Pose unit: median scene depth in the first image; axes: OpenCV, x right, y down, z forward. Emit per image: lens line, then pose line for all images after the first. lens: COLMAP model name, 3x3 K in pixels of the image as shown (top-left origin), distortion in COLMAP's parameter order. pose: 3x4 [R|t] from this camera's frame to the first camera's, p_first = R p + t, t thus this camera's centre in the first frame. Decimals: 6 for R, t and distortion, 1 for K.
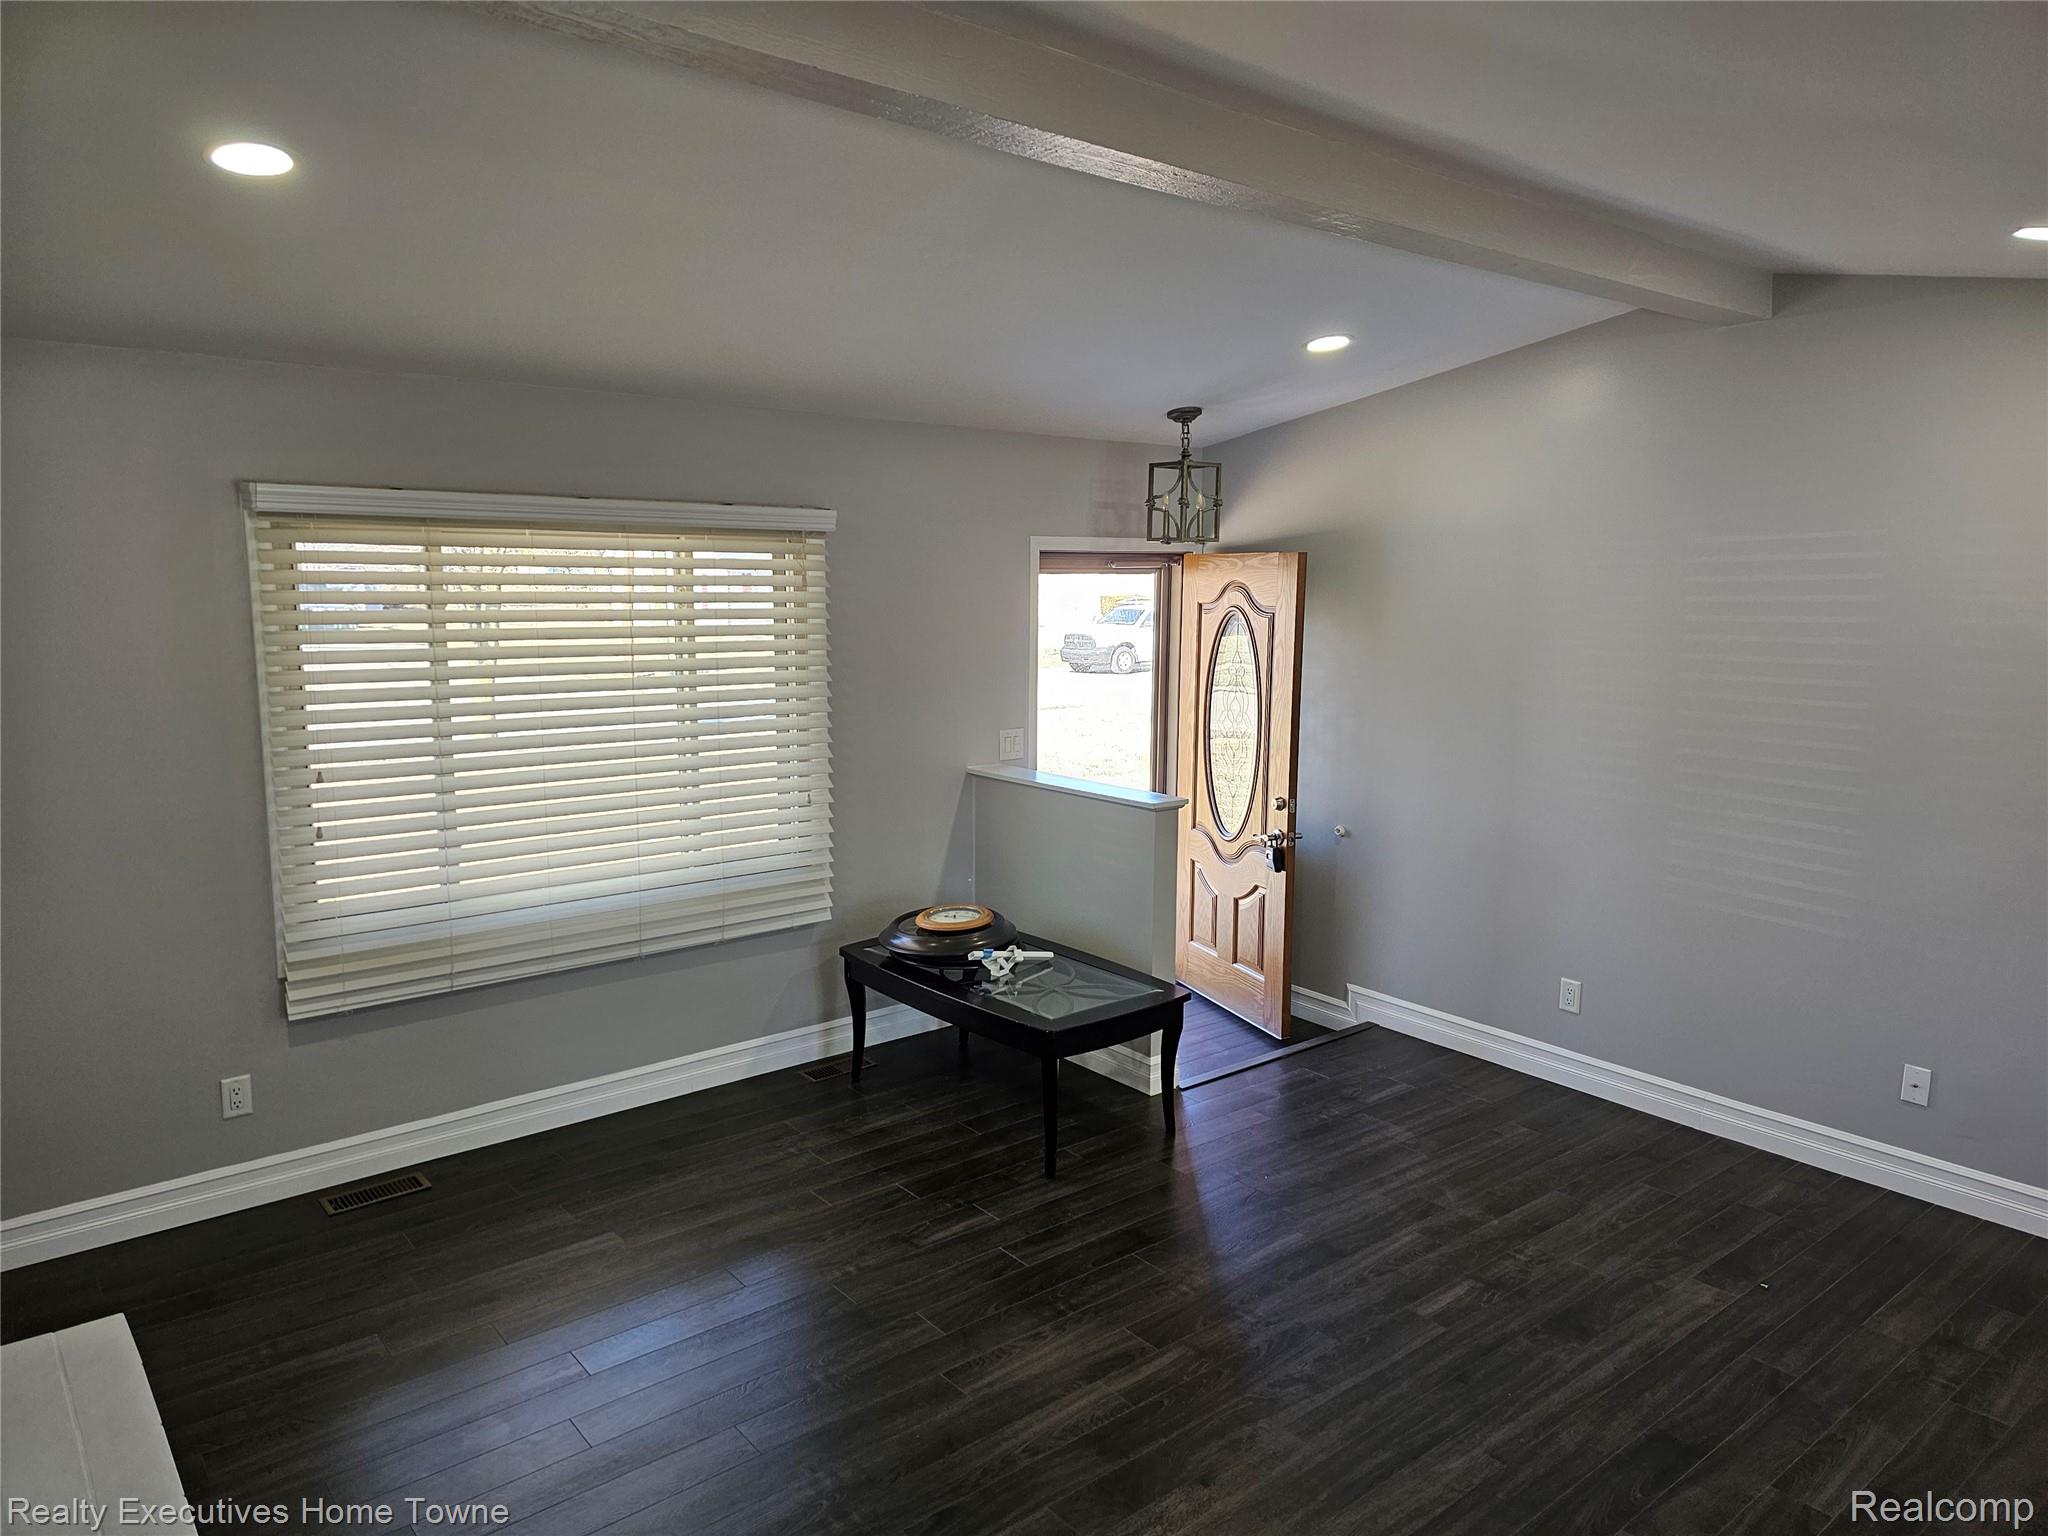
lens RADIAL K [[1381.5, 0, 1033.3], [0, 1381.5, 799.2], [0, 0, 1]] dist [0.069482, -0.065022]
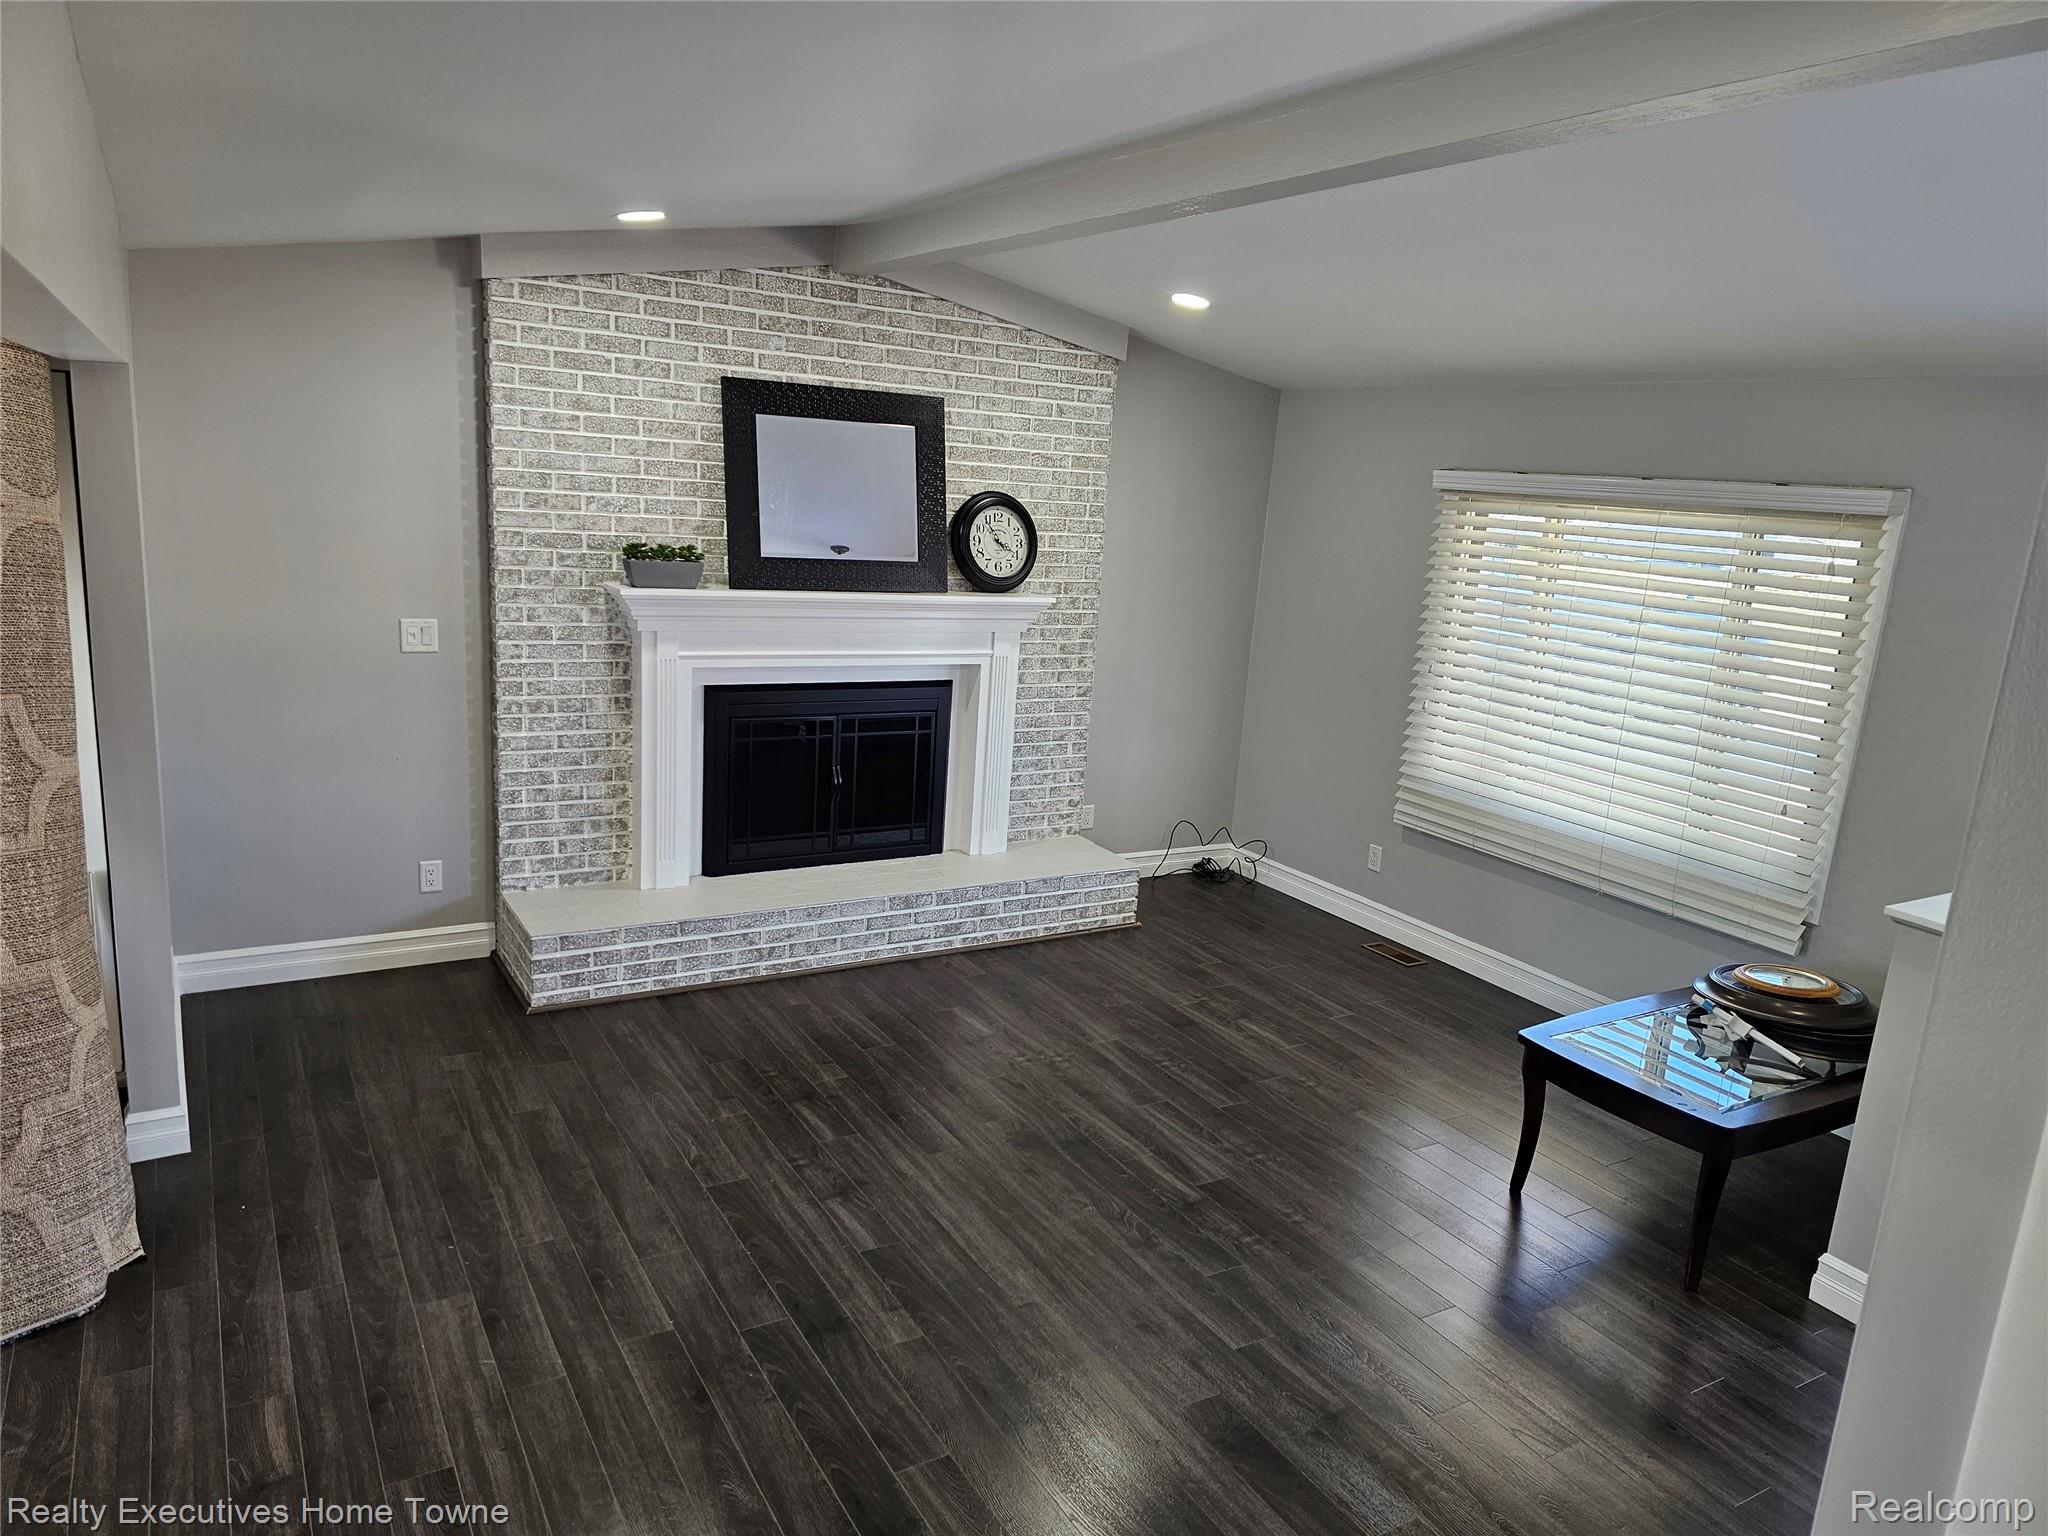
lens RADIAL K [[1381.5, 0, 1033.3], [0, 1381.5, 799.2], [0, 0, 1]] dist [0.069482, -0.065022]
pose [[-0.157036, 0.197461, -0.967651, 0.818971], [-0.249474, 0.940100, 0.232325, -0.098686], [0.955564, 0.277887, -0.098368, 0.629489]]
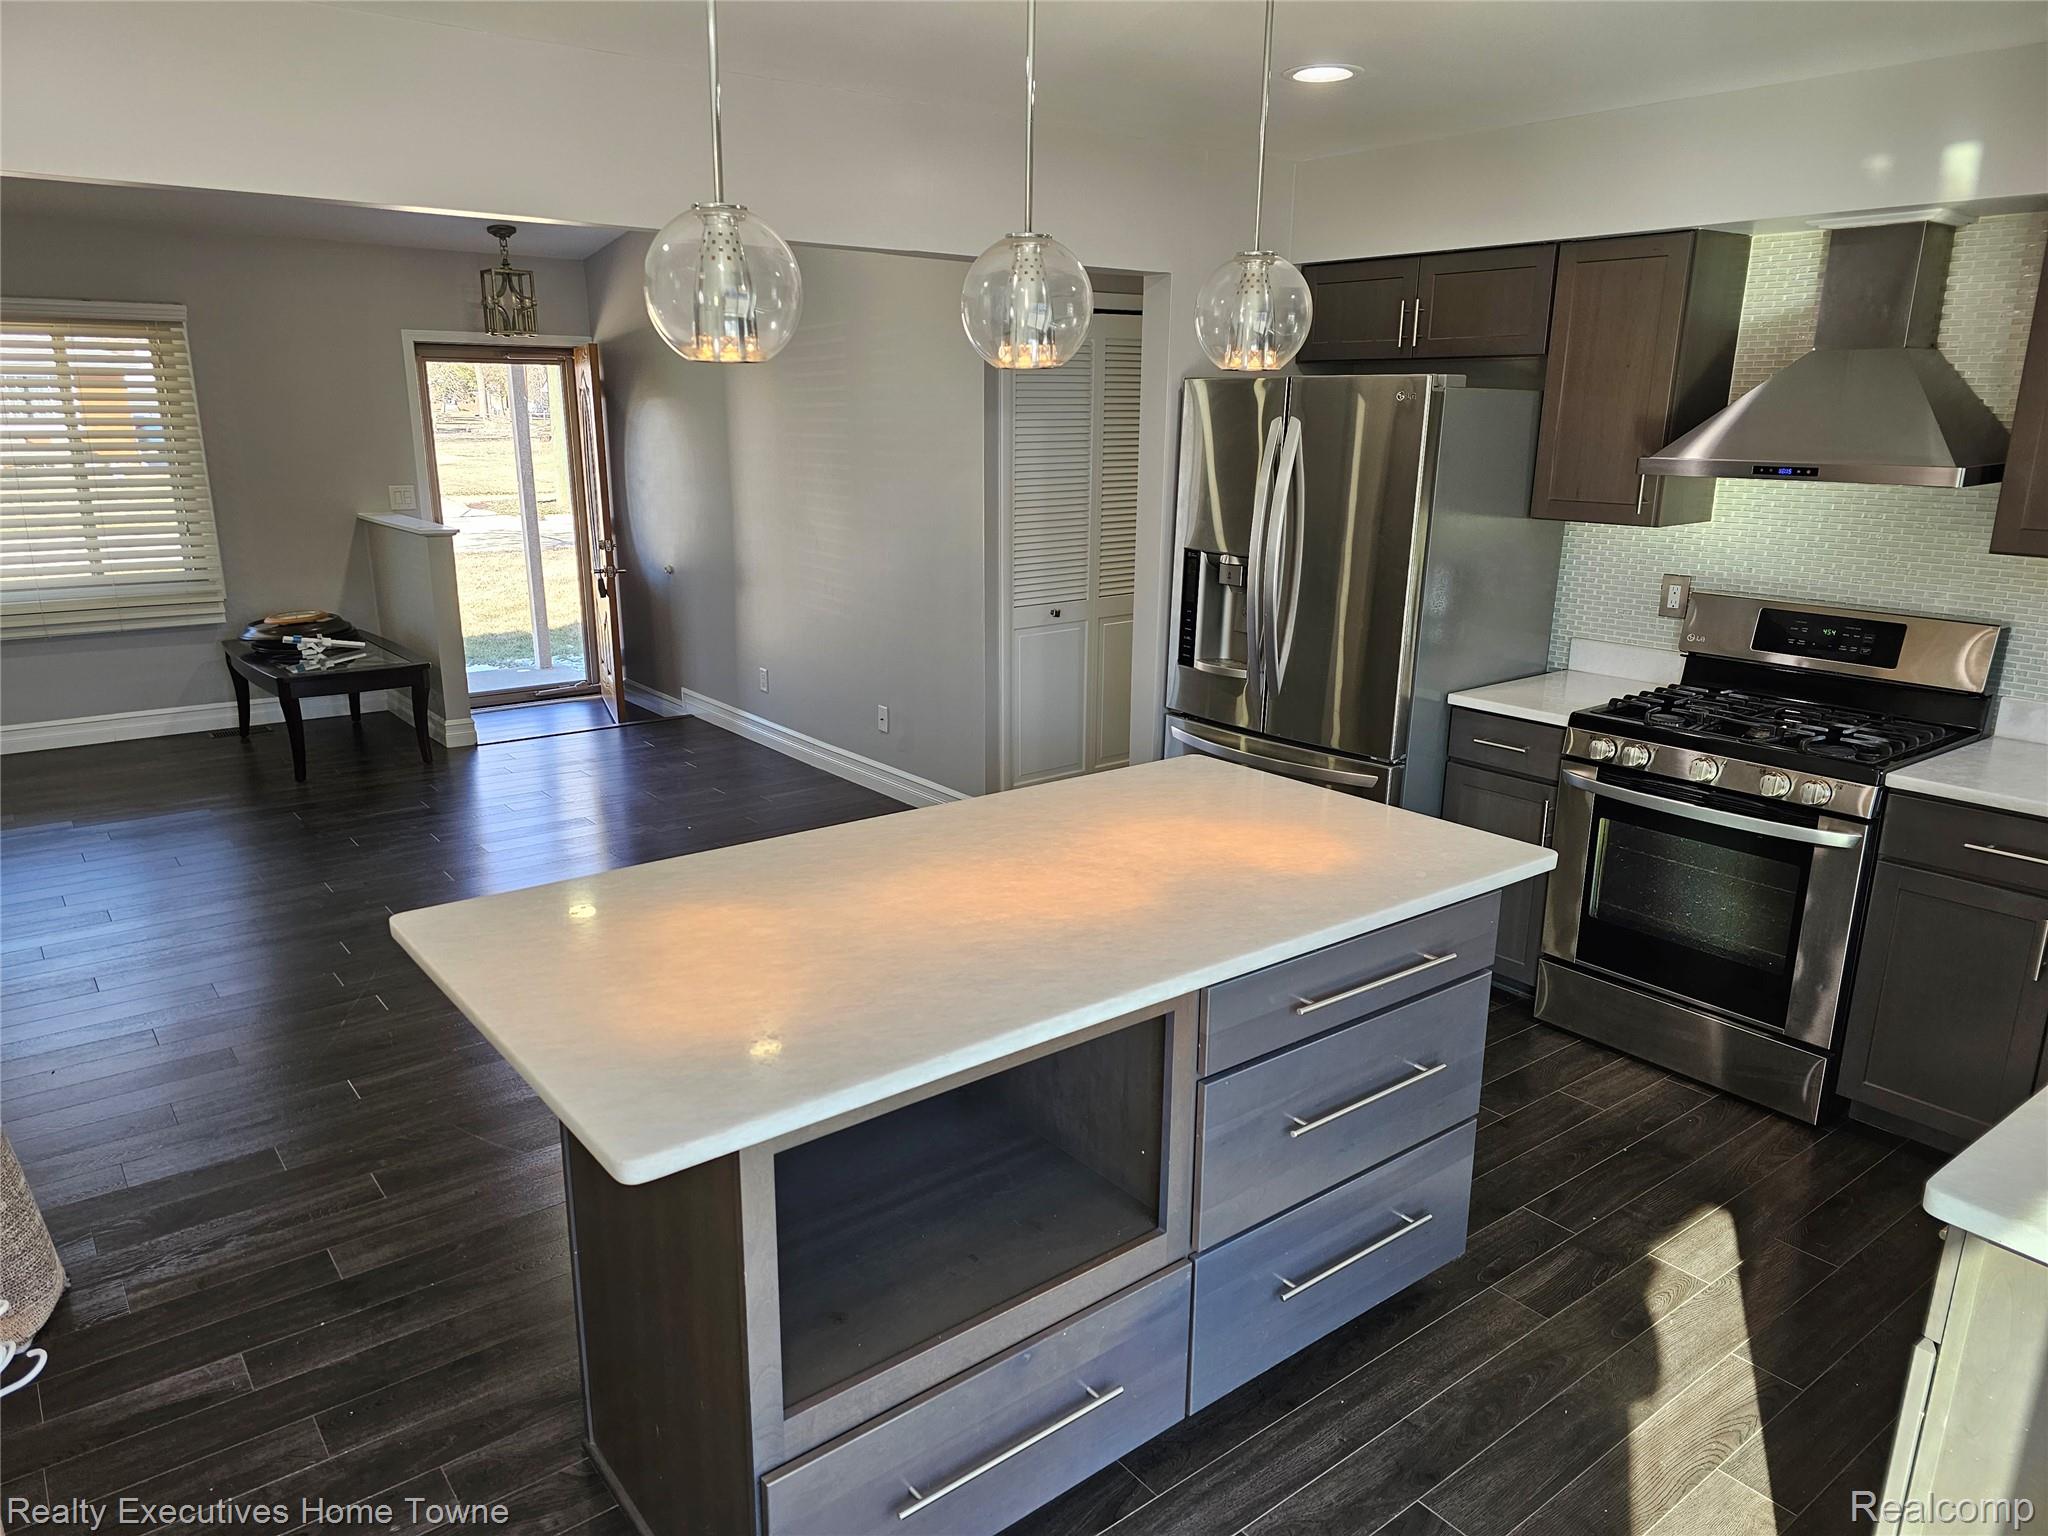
lens RADIAL K [[1381.5, 0, 1033.3], [0, 1381.5, 799.2], [0, 0, 1]] dist [0.069482, -0.065022]
pose [[0.999739, 0.011865, -0.019516, 0.698515], [-0.009406, 0.992536, 0.121590, 0.089307], [0.020813, -0.121375, 0.992389, -0.375026]]
